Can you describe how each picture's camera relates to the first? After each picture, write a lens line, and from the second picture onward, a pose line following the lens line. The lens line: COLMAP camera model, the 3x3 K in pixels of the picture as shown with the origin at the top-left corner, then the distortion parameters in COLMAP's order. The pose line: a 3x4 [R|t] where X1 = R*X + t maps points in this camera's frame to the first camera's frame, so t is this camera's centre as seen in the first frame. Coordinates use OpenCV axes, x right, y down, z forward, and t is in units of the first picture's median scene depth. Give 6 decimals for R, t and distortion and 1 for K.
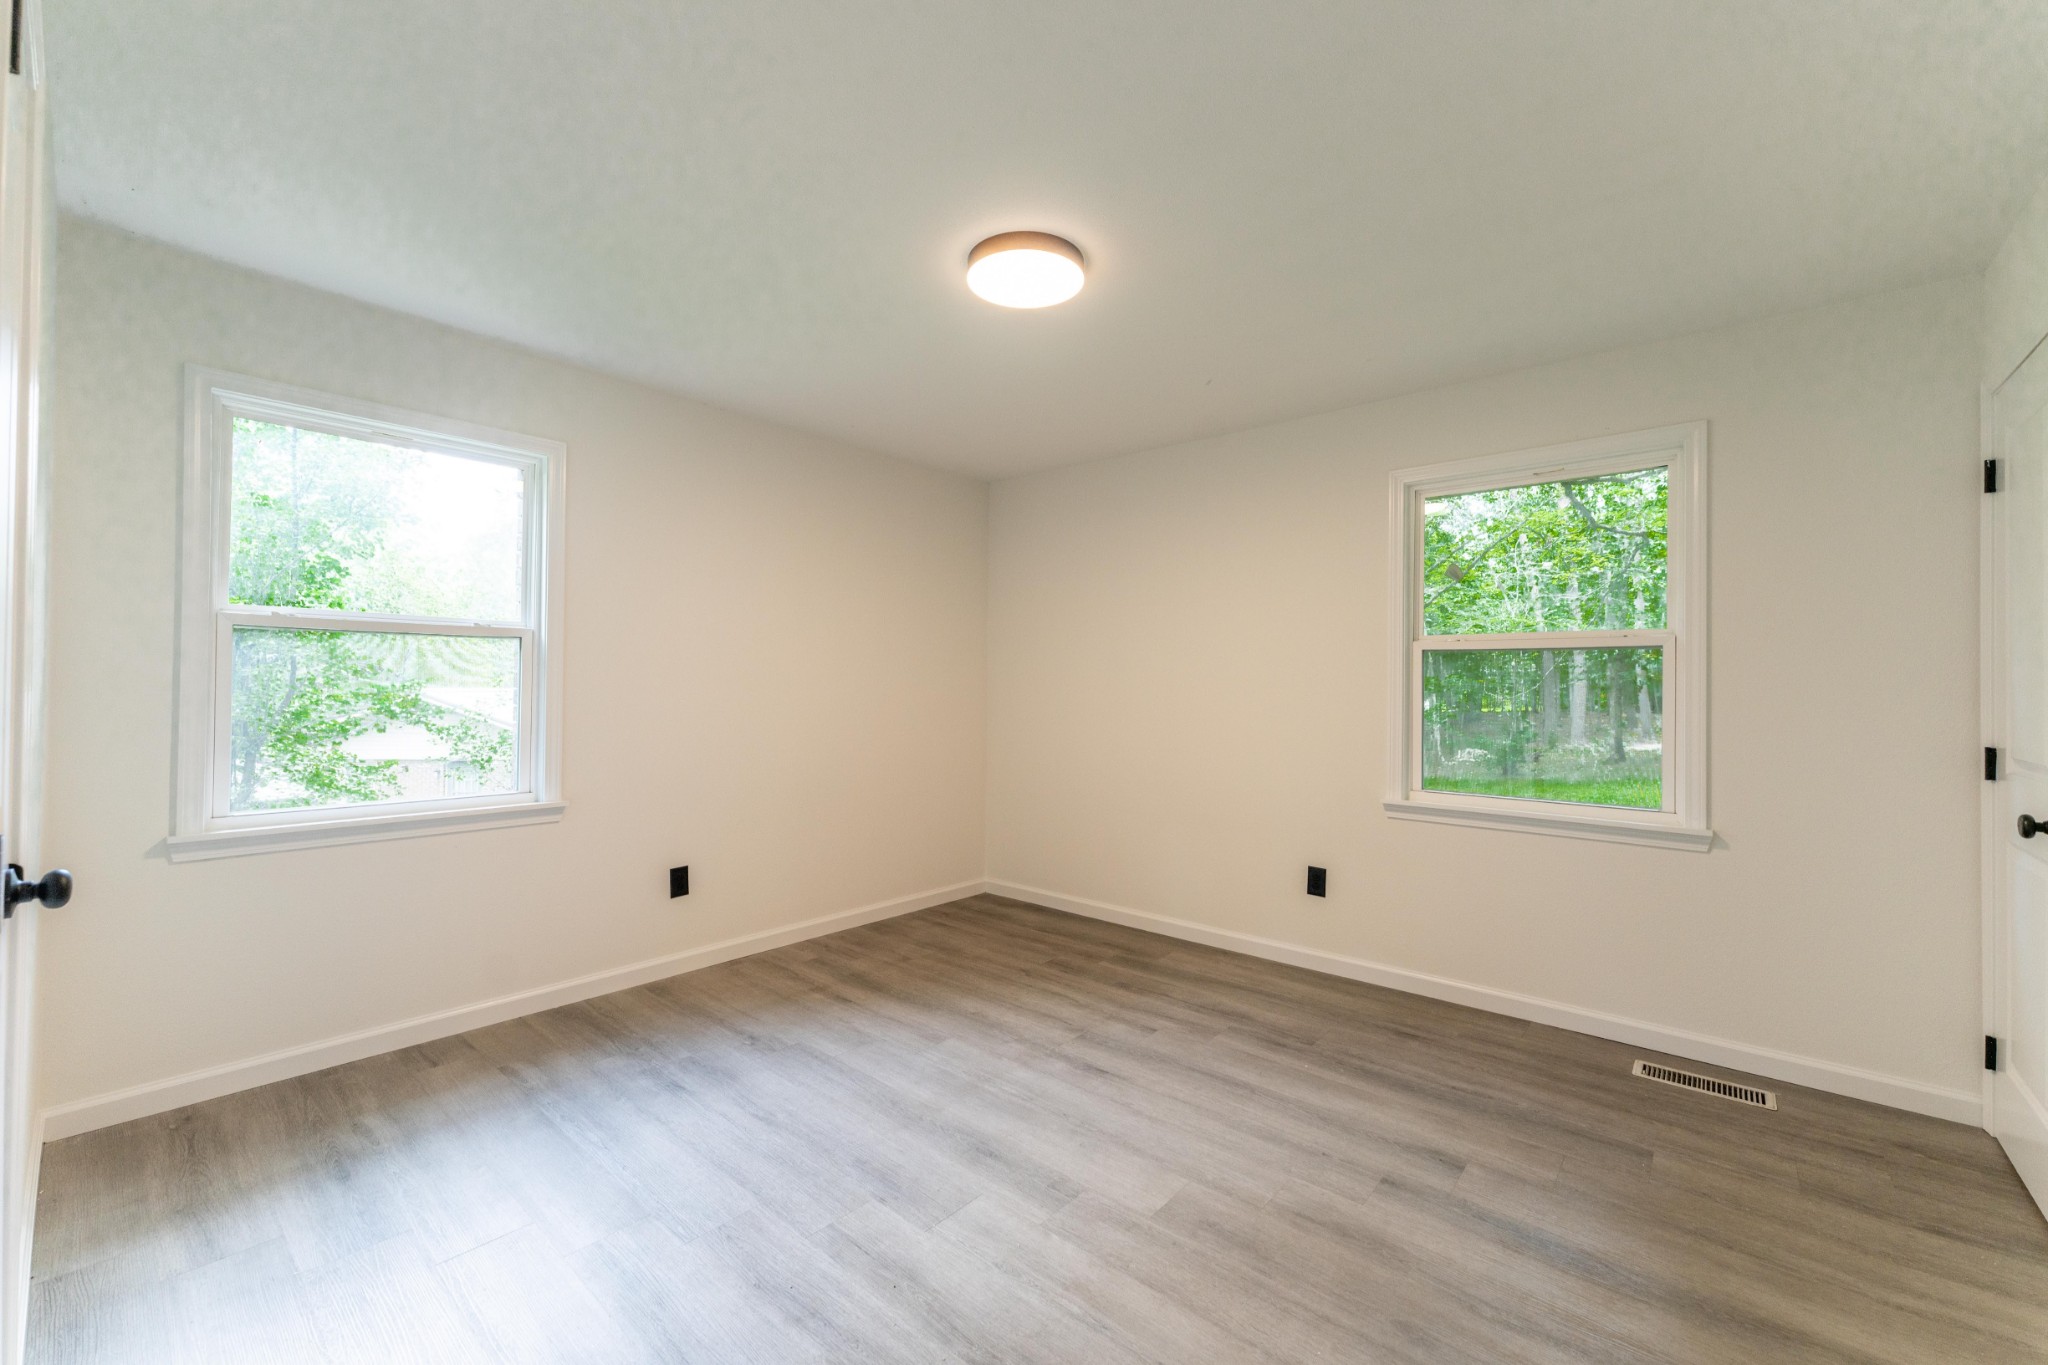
lens RADIAL K [[819.2, 0, 1026.4], [0, 819.2, 675.1], [0, 0, 1]] dist [-0.001312, -0.000478]
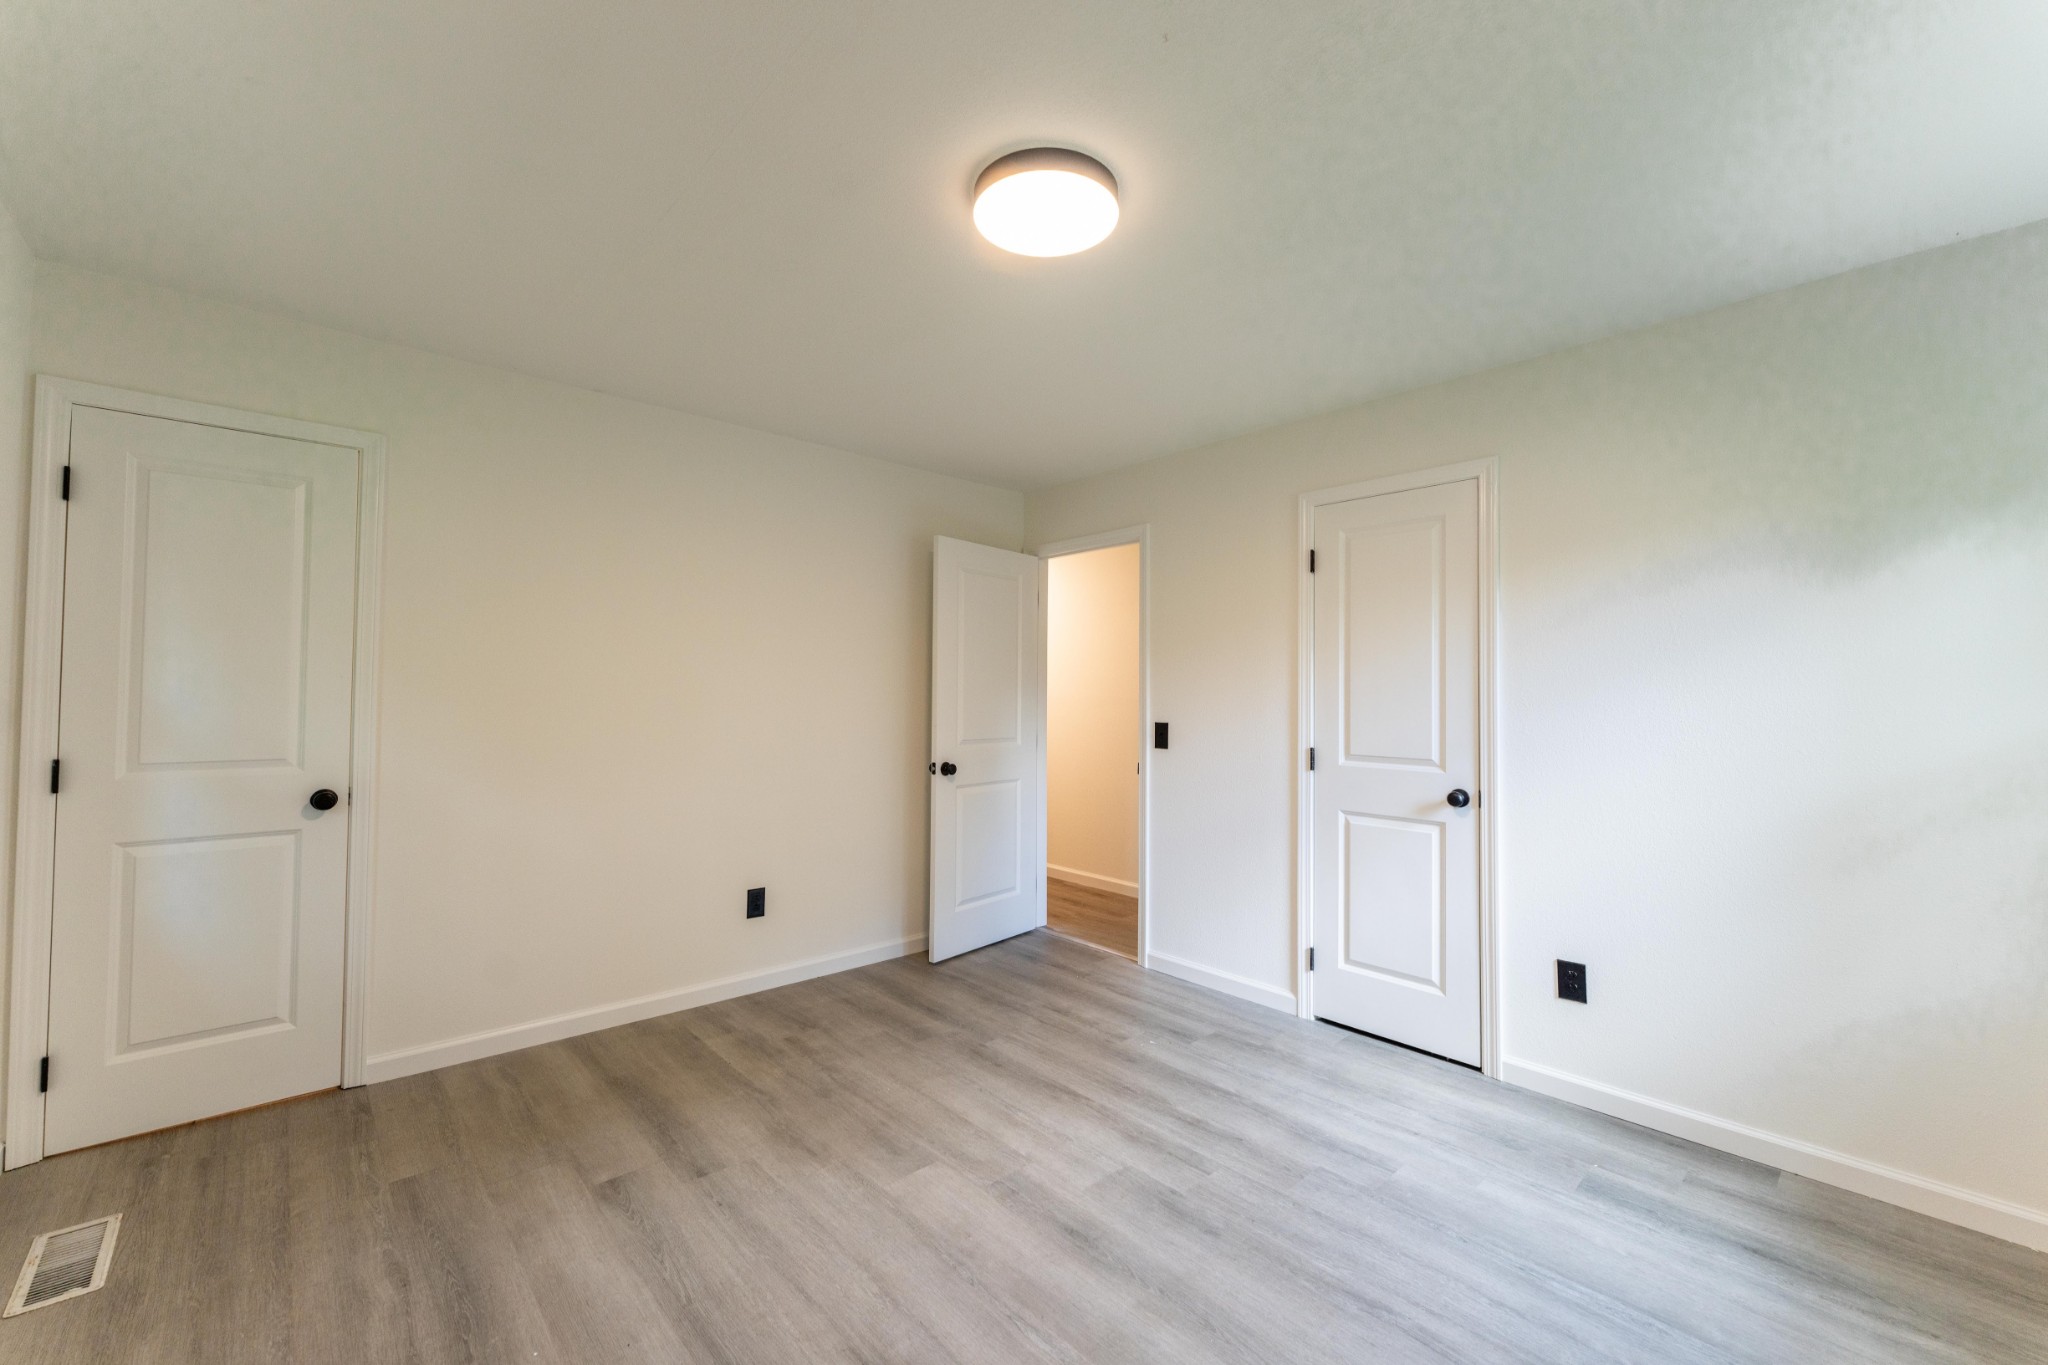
lens RADIAL K [[819.2, 0, 1026.4], [0, 819.2, 675.1], [0, 0, 1]] dist [-0.001312, -0.000478]
pose [[-0.992651, -0.017135, 0.119797, -0.097802], [-0.021335, 0.999199, -0.033864, -0.003196], [-0.119120, -0.036171, -0.992221, 2.059225]]
